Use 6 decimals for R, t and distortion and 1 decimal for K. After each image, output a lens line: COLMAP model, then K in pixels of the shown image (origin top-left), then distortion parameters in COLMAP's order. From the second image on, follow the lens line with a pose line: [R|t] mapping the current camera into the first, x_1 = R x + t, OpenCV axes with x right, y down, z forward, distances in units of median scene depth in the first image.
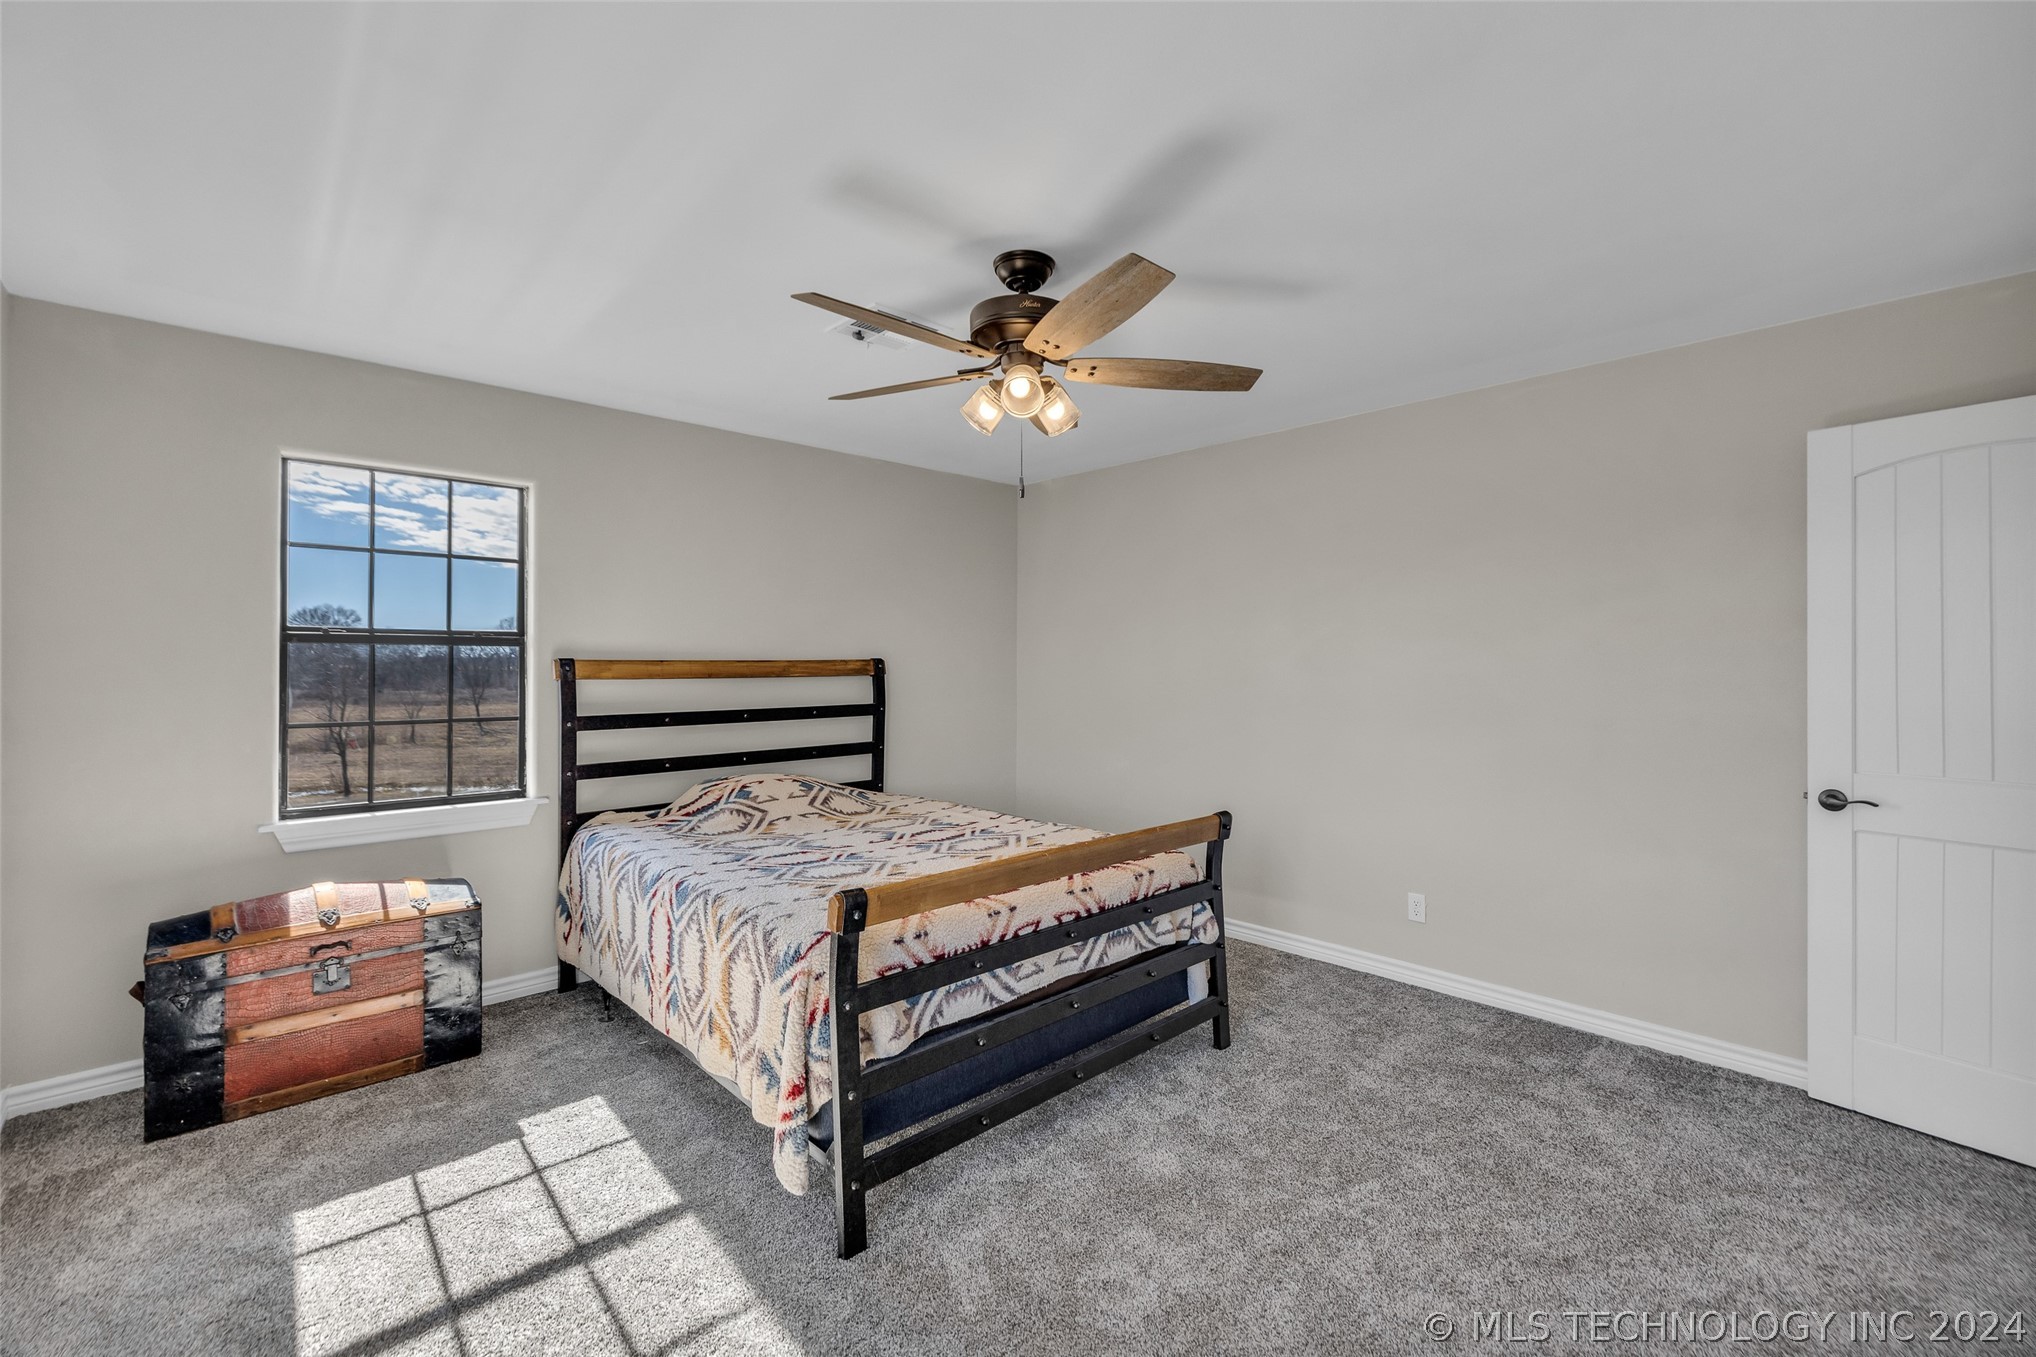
lens RADIAL K [[858.0, 0, 1018.0], [0, 858.0, 652.9], [0, 0, 1]] dist [-0.001802, 0.000422]
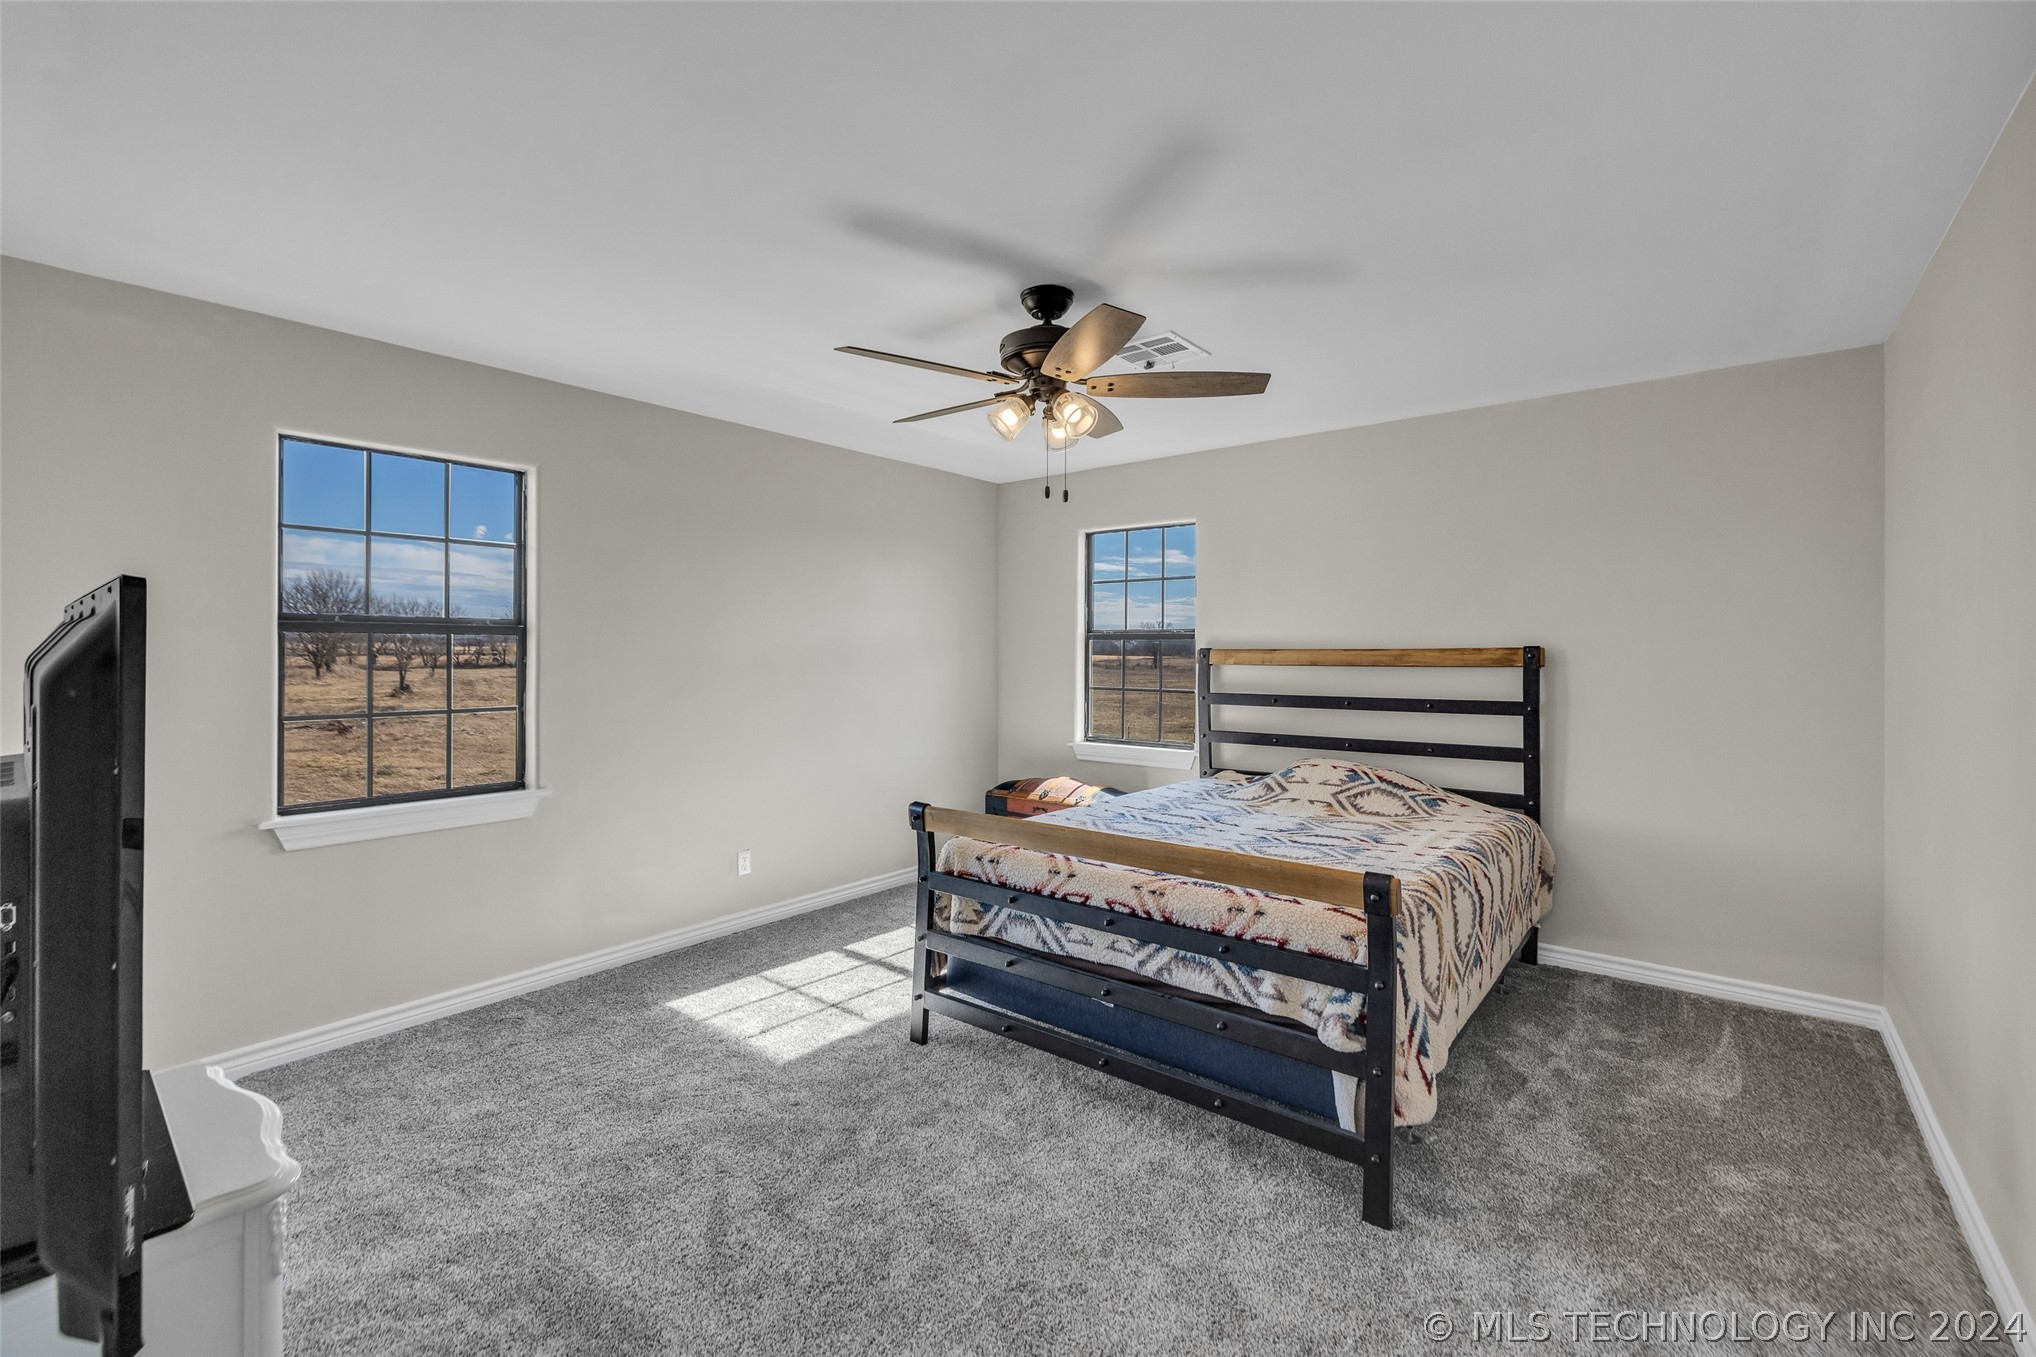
lens RADIAL K [[856.2, 0, 1021.0], [0, 856.2, 639.4], [0, 0, 1]] dist [0.000295, 0.000090]
pose [[0.146709, -0.011969, -0.989107, 0.998936], [0.012034, 0.999874, -0.010314, 0.004565], [0.989107, -0.010390, 0.146834, 0.719395]]
